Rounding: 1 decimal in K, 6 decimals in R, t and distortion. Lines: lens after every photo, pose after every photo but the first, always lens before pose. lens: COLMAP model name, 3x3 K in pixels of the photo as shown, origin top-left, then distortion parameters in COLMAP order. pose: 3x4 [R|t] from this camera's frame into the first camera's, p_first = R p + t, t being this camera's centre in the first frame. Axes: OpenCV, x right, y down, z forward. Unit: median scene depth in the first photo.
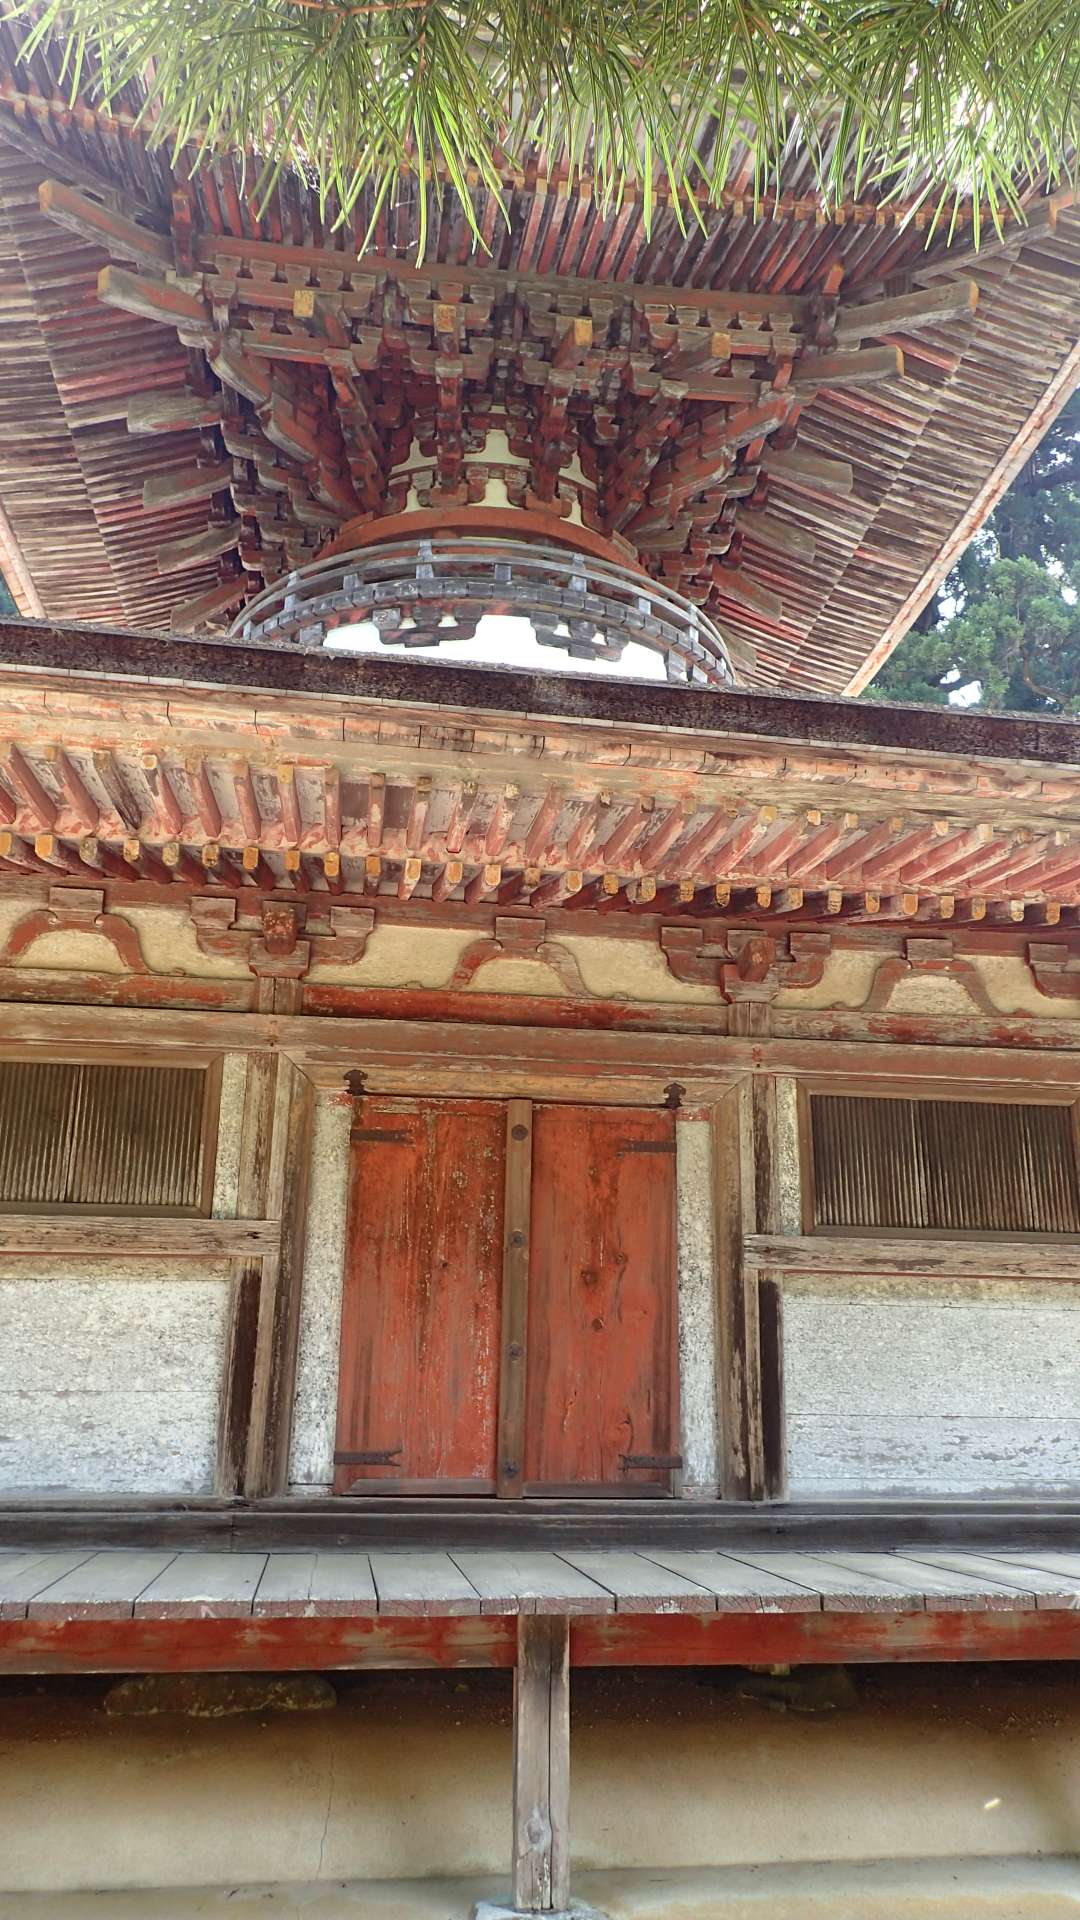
lens RADIAL K [[1448.7, 0, 540.0], [0, 1448.7, 960.0], [0, 0, 1]] dist [0.003878, 0.002945]
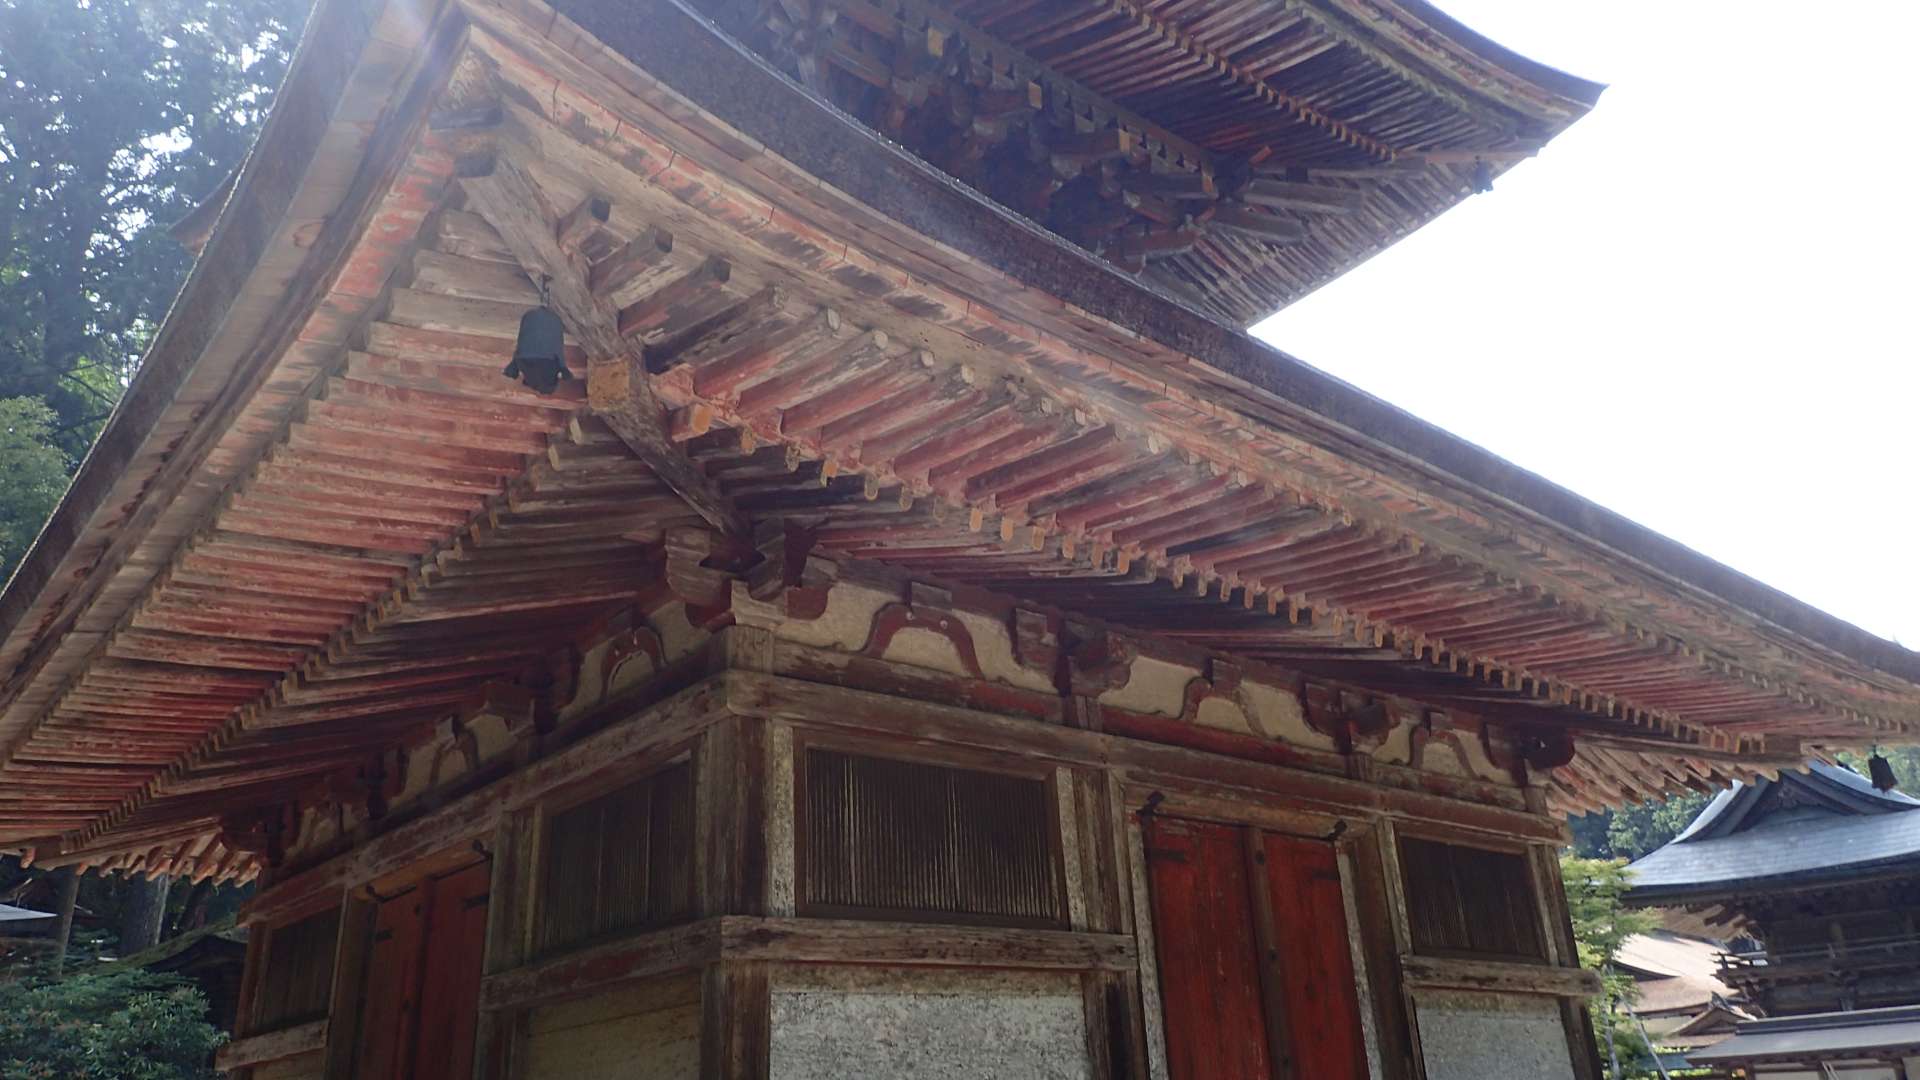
lens RADIAL K [[1420.6, 0, 960.0], [0, 1420.6, 540.0], [0, 0, 1]] dist [0.040785, -0.002610]
pose [[0.853025, 0.154506, 0.498474, -0.799633], [-0.109625, 0.986908, -0.118301, 0.032494], [-0.510226, 0.046269, 0.858795, 0.161517]]
